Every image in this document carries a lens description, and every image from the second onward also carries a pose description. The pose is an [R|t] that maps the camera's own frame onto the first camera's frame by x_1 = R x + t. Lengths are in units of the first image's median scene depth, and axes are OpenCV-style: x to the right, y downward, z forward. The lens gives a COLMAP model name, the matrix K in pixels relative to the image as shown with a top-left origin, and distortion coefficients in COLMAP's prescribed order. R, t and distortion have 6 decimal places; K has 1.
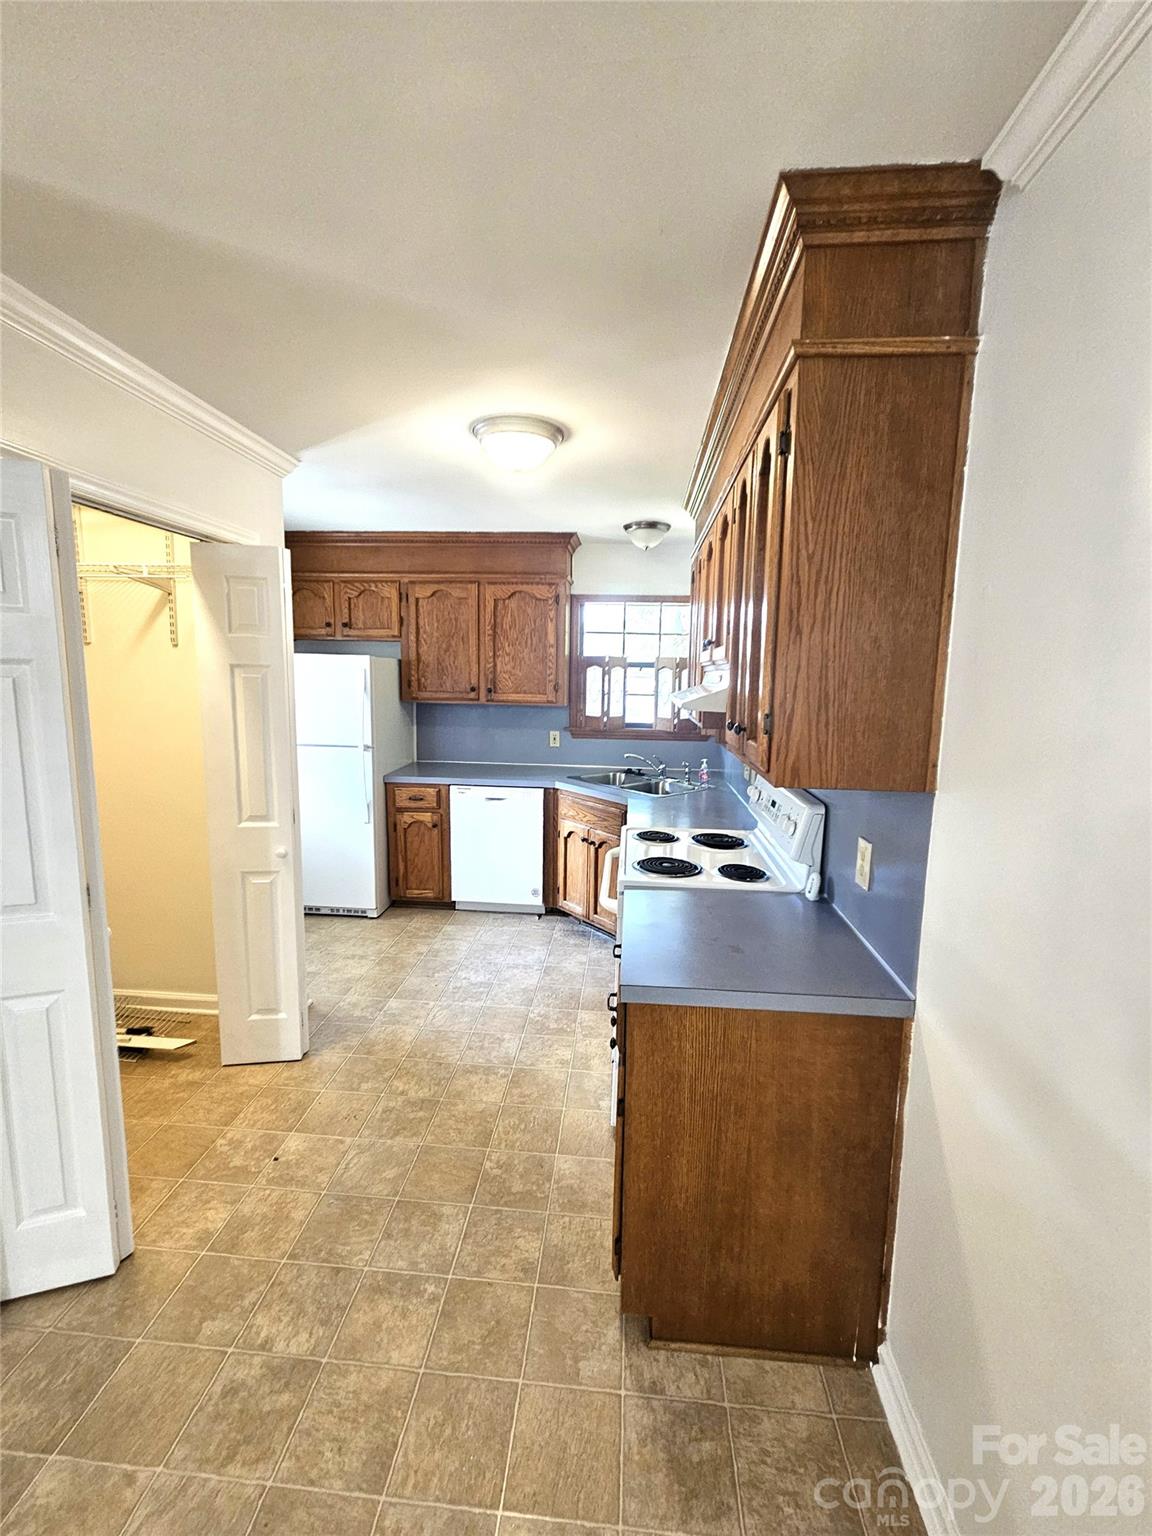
lens RADIAL K [[619.9, 0, 575.7], [0, 619.9, 767.3], [0, 0, 1]] dist [0.002635, -0.000491]
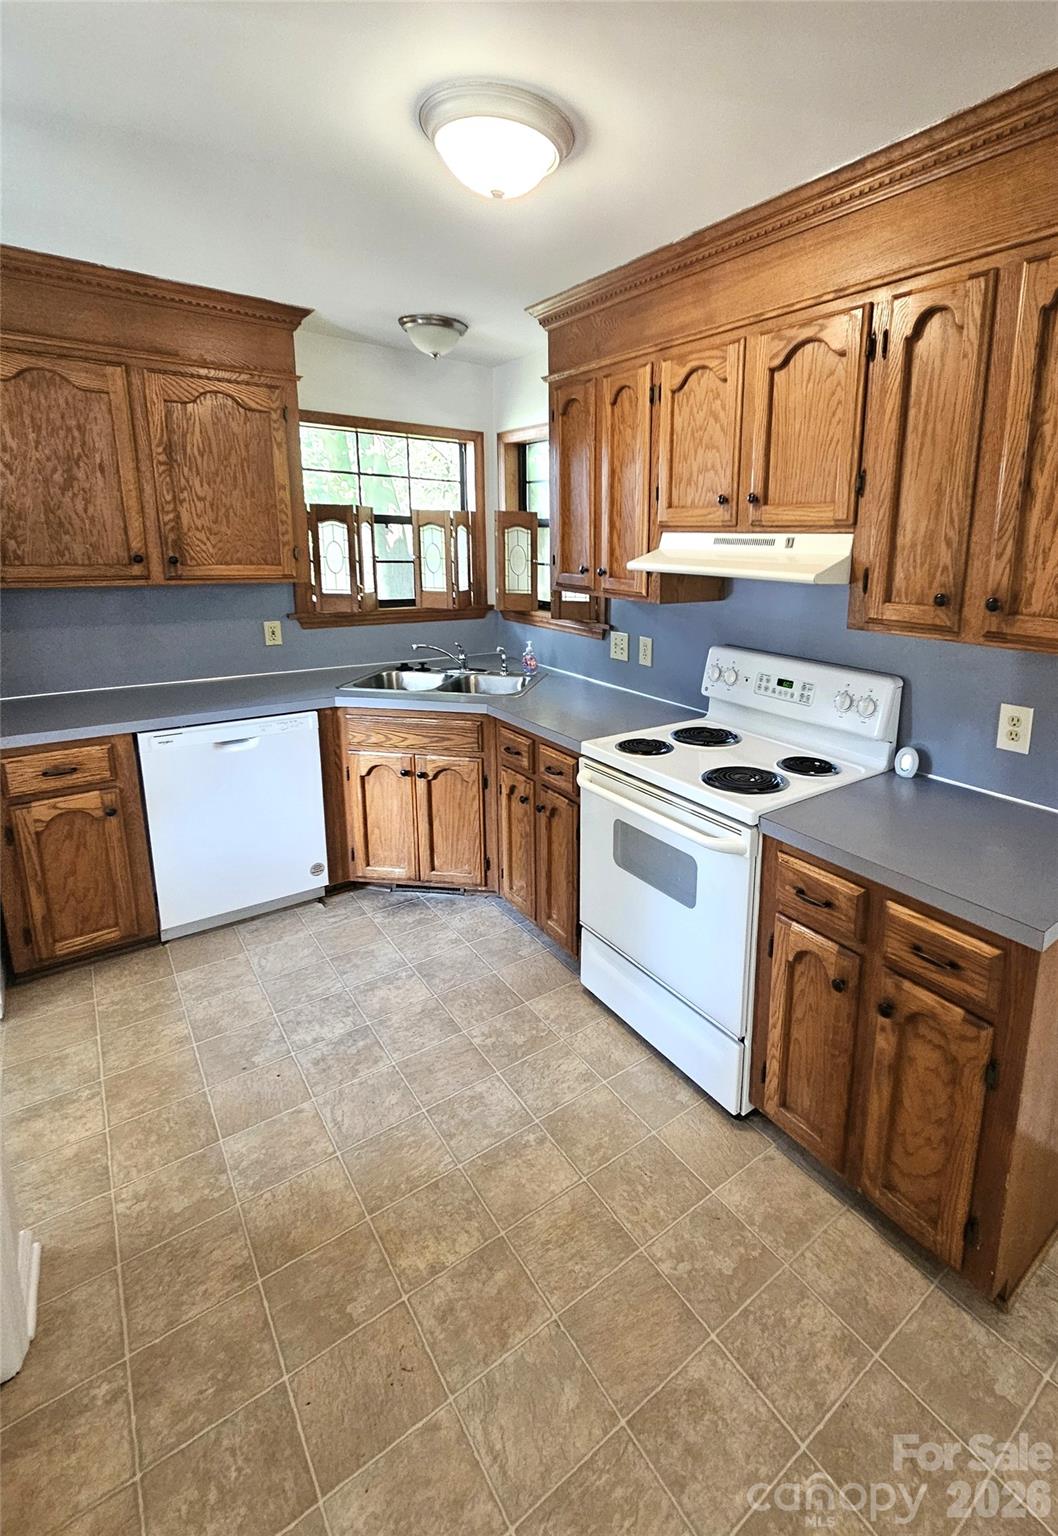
lens RADIAL K [[700.7, 0, 619.8], [0, 700.7, 678.9], [0, 0, 1]] dist [0.004988, 0.000486]
pose [[0.723184, -0.139936, 0.676330, -0.307455], [0.097413, 0.990136, 0.100703, -0.041076], [-0.683751, -0.006944, 0.729682, 0.240590]]
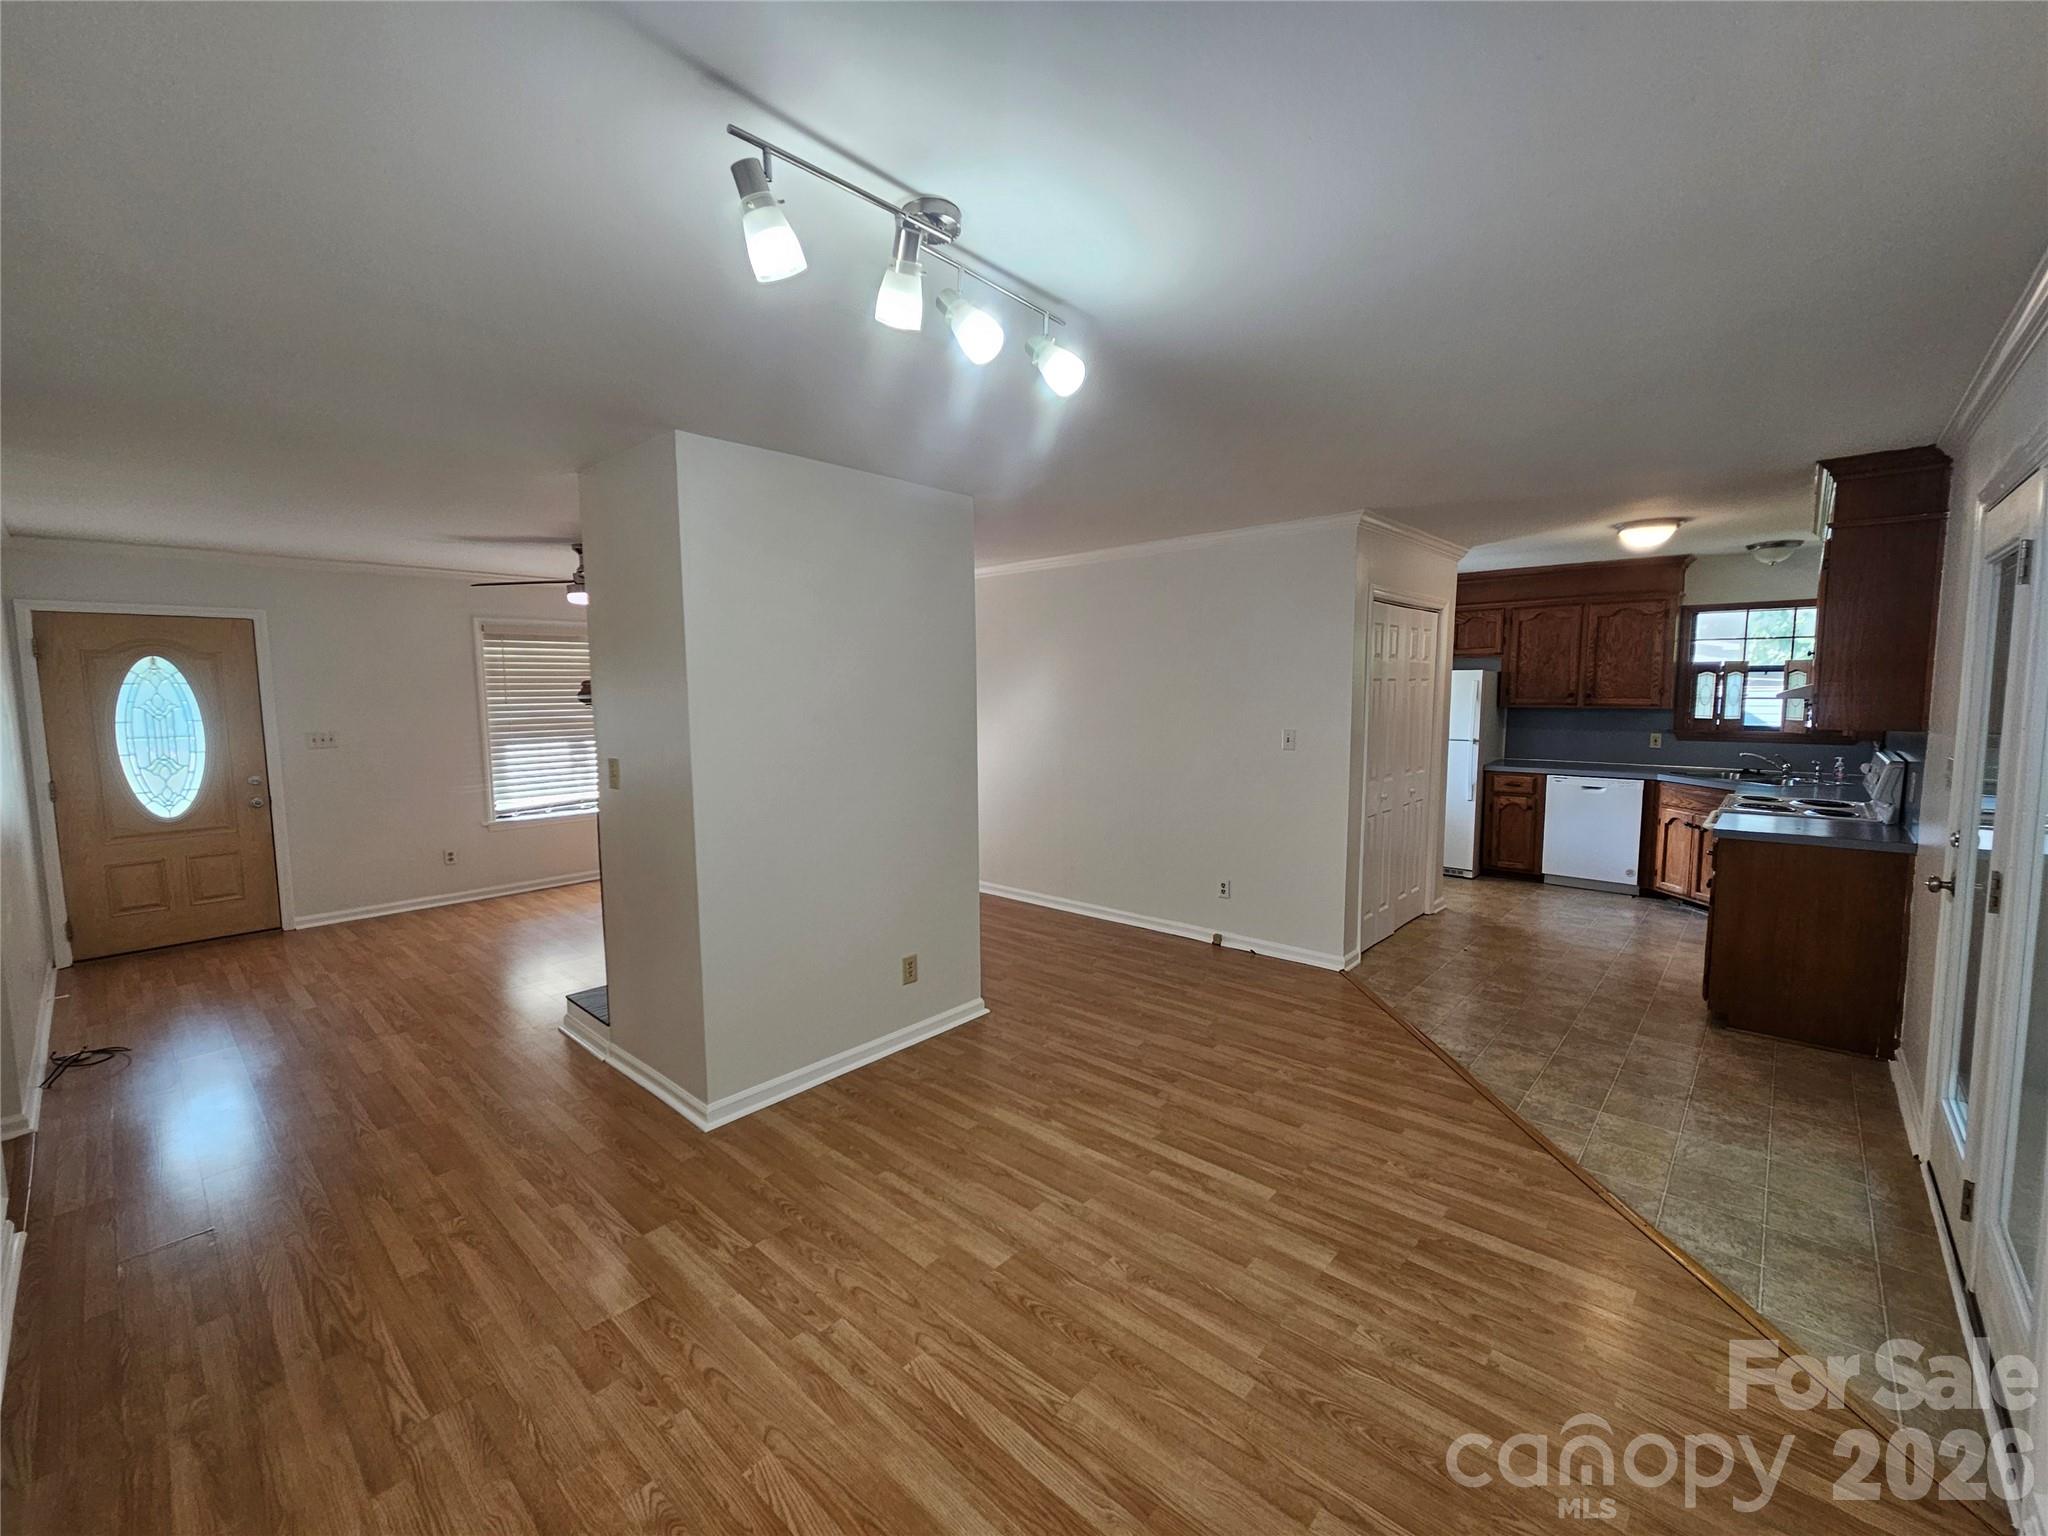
lens RADIAL K [[826.5, 0, 1032.9], [0, 826.5, 767.4], [0, 0, 1]] dist [0.002635, -0.000491]
pose [[0.794041, 0.037142, -0.606728, -0.021544], [-0.071540, 0.996905, -0.032600, 0.137495], [0.603639, 0.069291, 0.794241, -0.866222]]
